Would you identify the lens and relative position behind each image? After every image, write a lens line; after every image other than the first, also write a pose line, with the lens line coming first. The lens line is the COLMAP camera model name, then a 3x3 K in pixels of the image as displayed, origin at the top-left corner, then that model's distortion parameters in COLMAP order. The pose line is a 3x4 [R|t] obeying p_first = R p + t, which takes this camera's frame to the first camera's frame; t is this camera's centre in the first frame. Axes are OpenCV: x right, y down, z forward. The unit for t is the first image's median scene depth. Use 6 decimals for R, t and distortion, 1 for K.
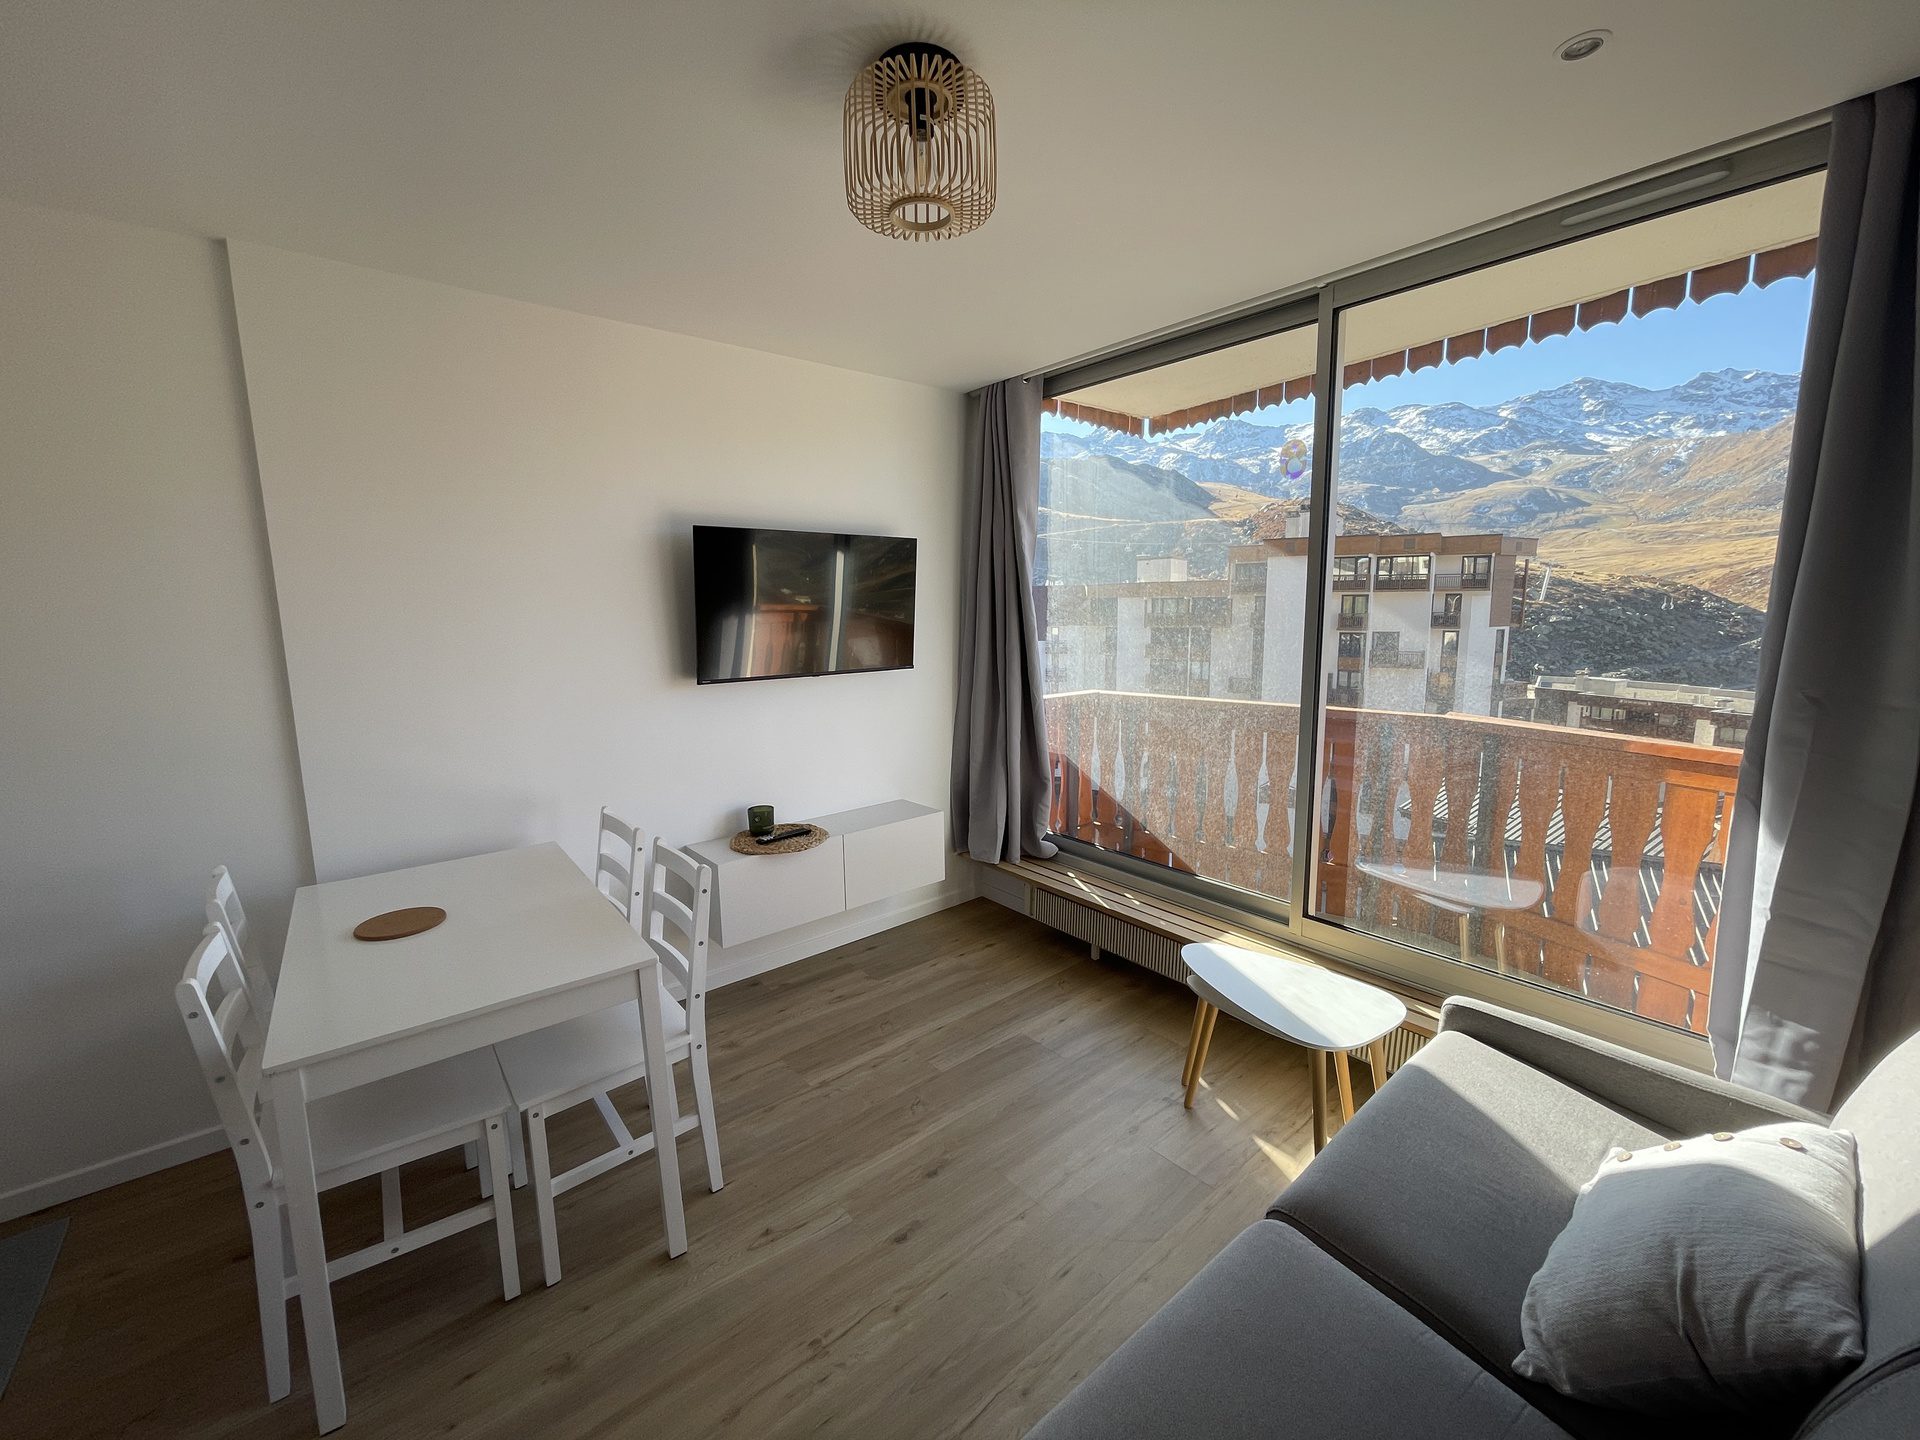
lens RADIAL K [[770.4, 0, 959.1], [0, 770.4, 715.1], [0, 0, 1]] dist [-0.002623, -0.000445]
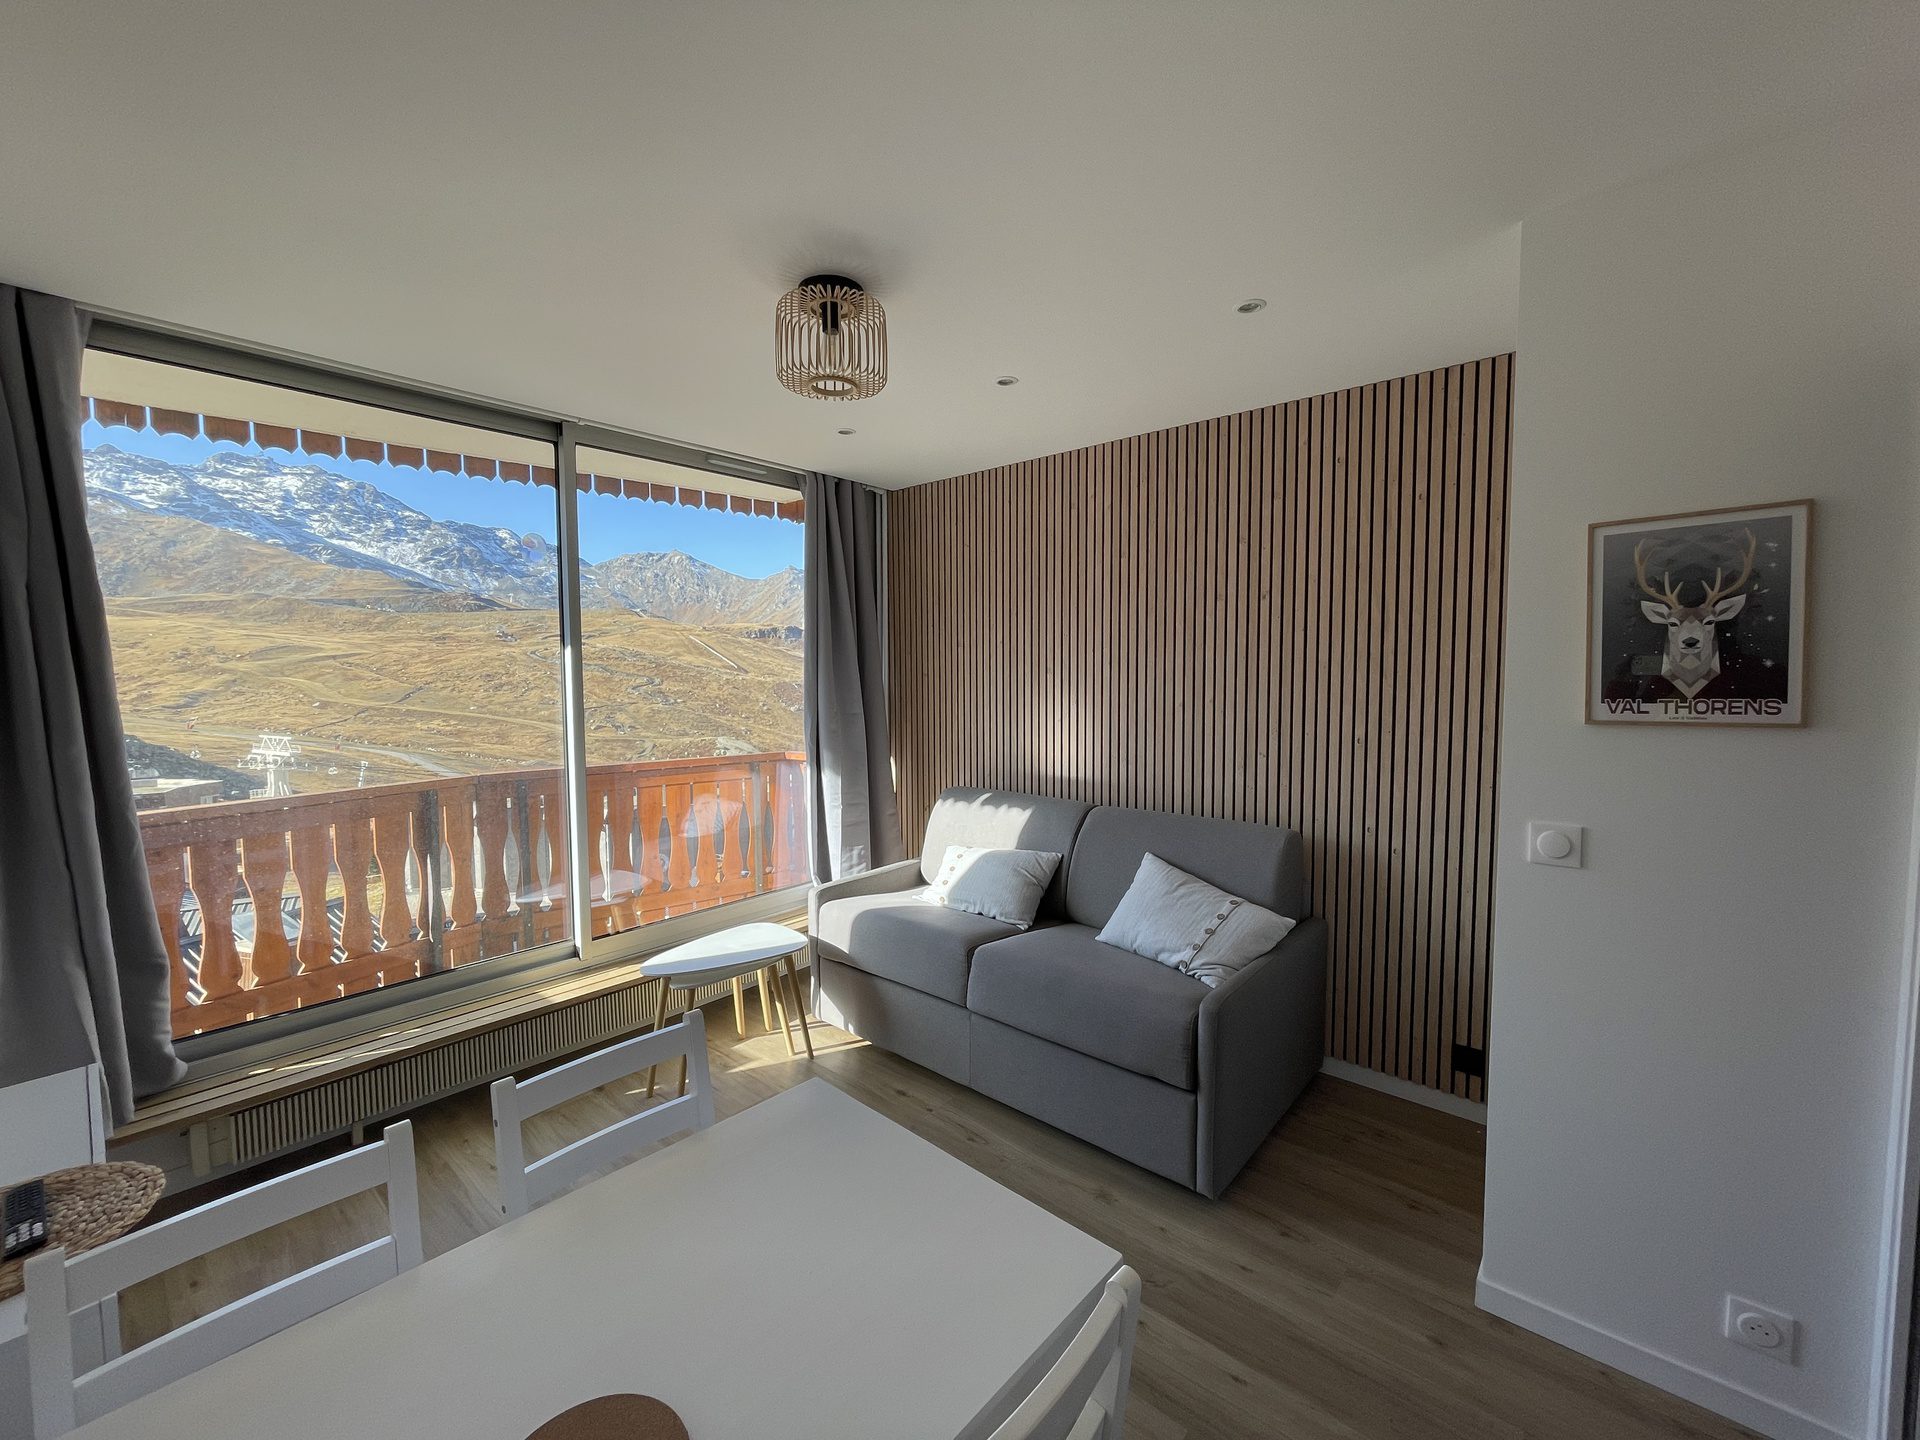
lens RADIAL K [[770.4, 0, 959.1], [0, 770.4, 715.1], [0, 0, 1]] dist [-0.002623, -0.000445]
pose [[-0.156698, -0.043310, 0.986696, -1.314551], [0.152595, 0.985980, 0.067512, -0.117180], [-0.975787, 0.161144, -0.147893, 0.970162]]
